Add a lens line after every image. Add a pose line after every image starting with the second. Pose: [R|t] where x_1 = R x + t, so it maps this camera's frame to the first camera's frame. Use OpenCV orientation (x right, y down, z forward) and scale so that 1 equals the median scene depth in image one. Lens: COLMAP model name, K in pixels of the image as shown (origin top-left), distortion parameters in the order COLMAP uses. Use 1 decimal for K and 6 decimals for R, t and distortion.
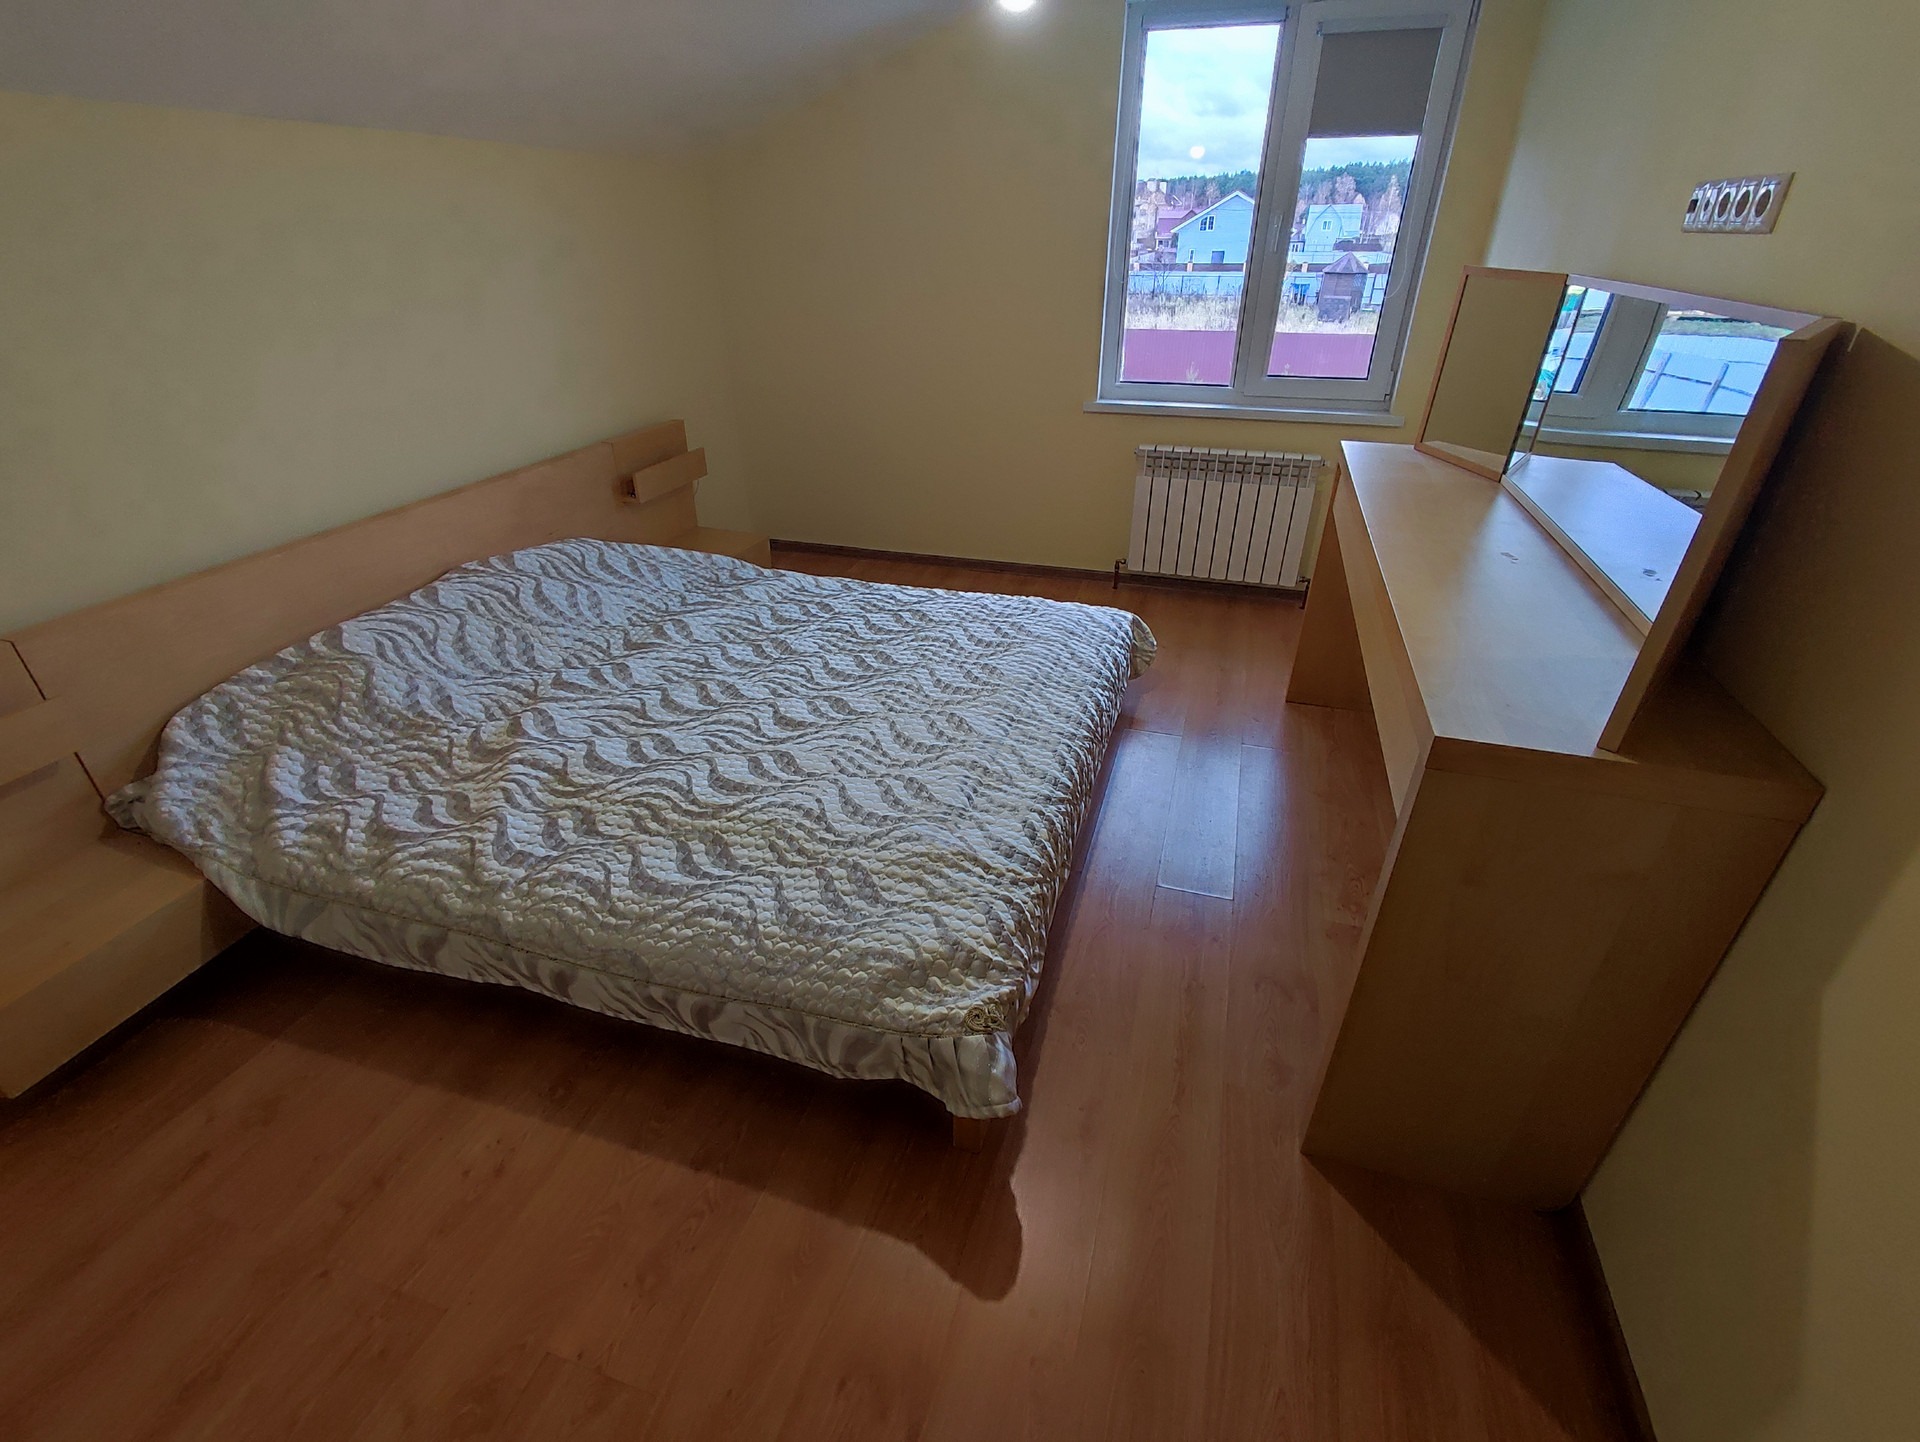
lens RADIAL K [[872.7, 0, 965.7], [0, 872.7, 732.2], [0, 0, 1]] dist [-0.000689, -0.001275]
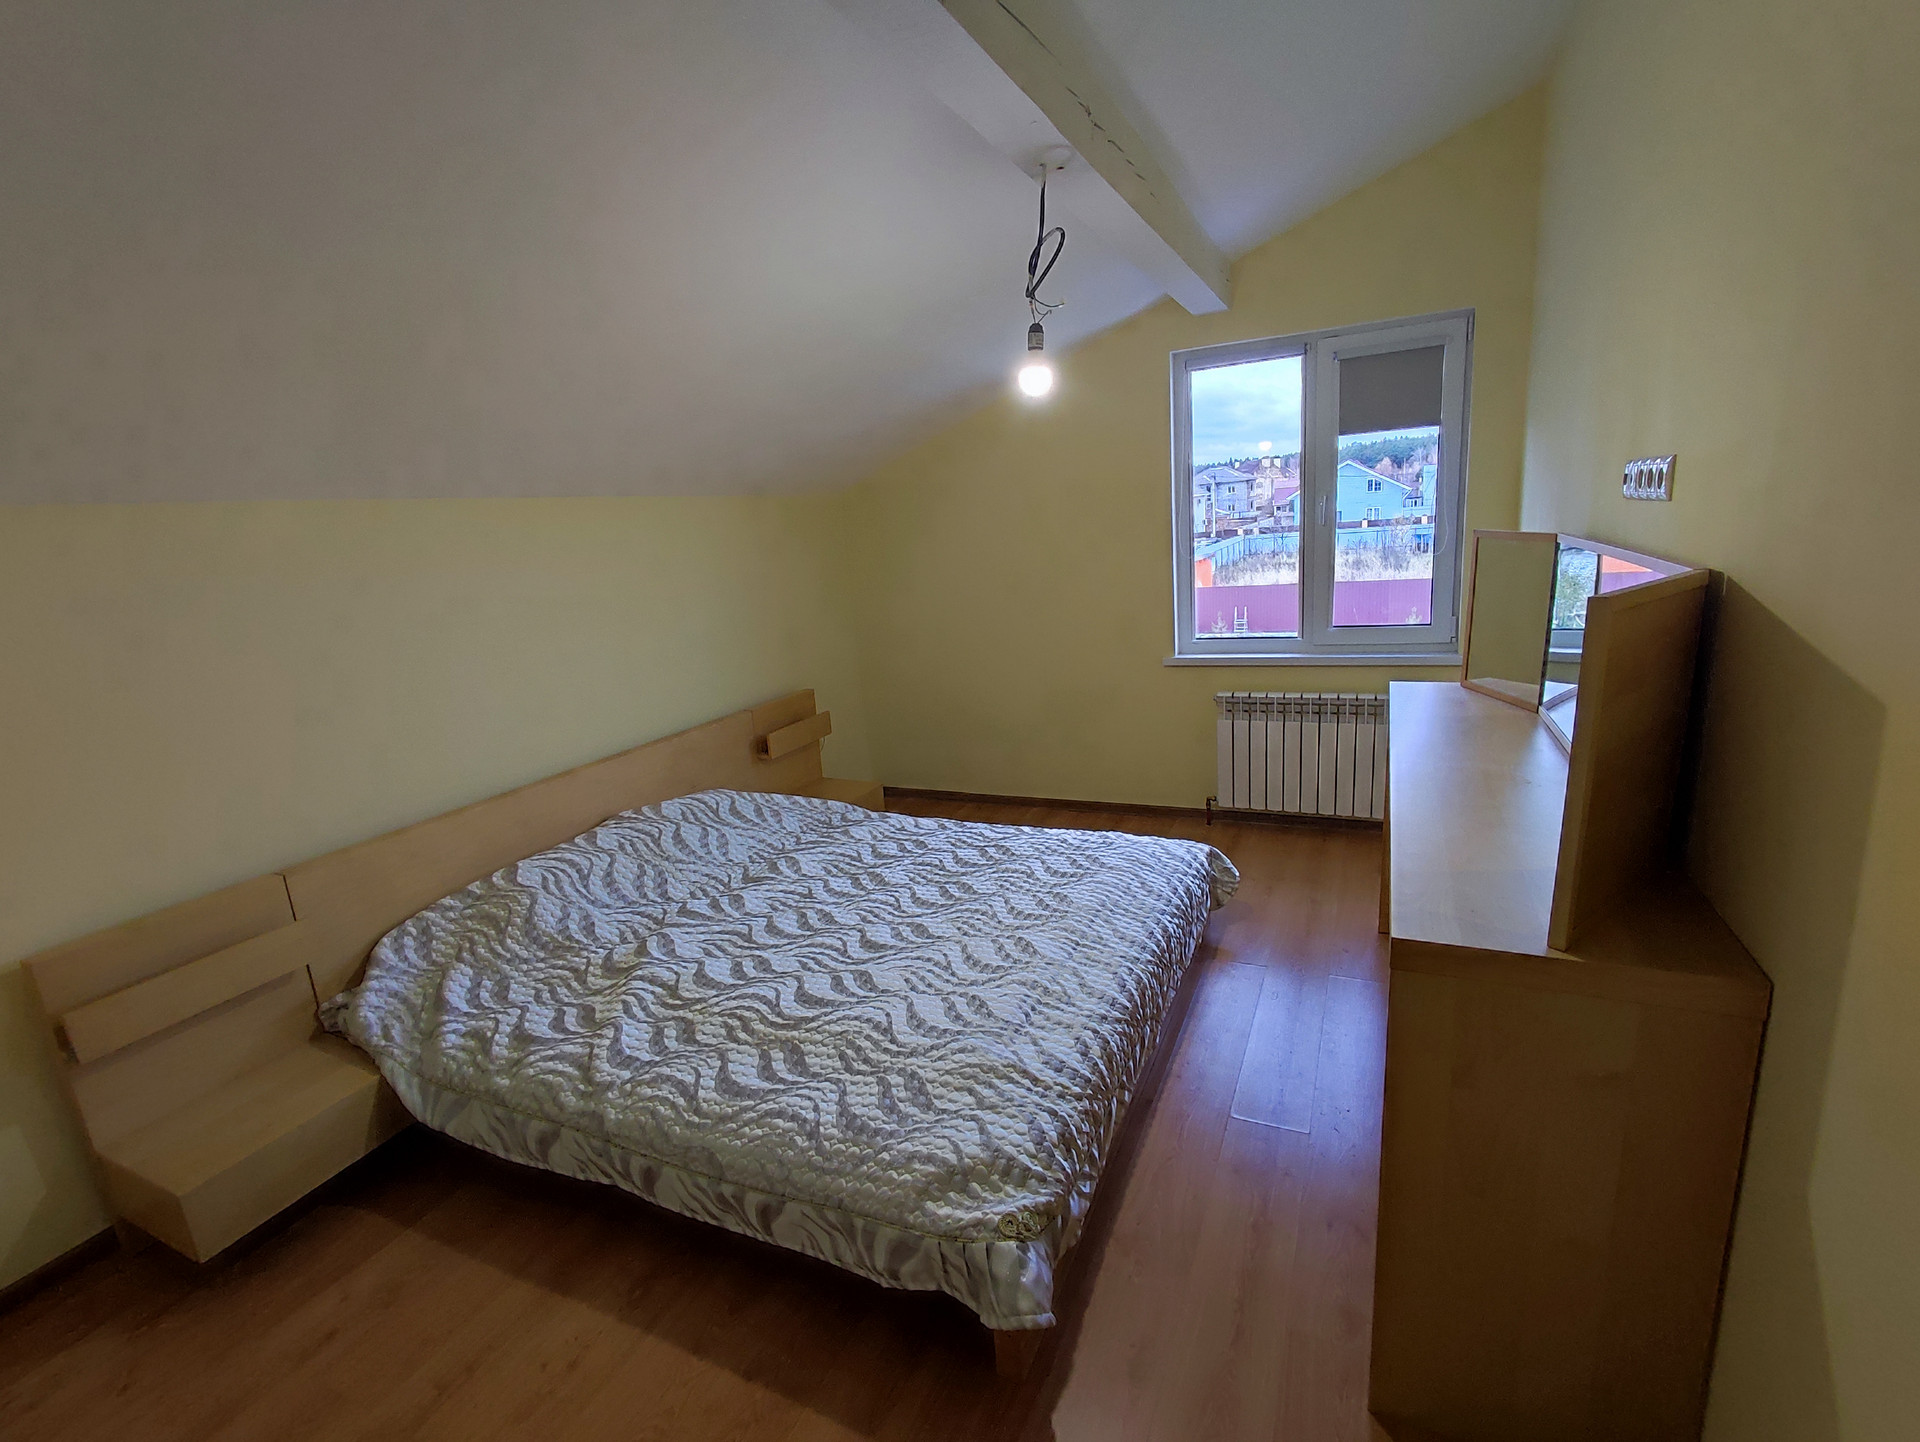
lens RADIAL K [[872.7, 0, 965.0], [0, 872.7, 734.8], [0, 0, 1]] dist [-0.000689, -0.001275]
pose [[0.987239, -0.036242, -0.155066, 0.107390], [-0.007587, 0.961946, -0.273133, 0.037397], [0.159064, 0.270824, 0.949396, -0.119329]]
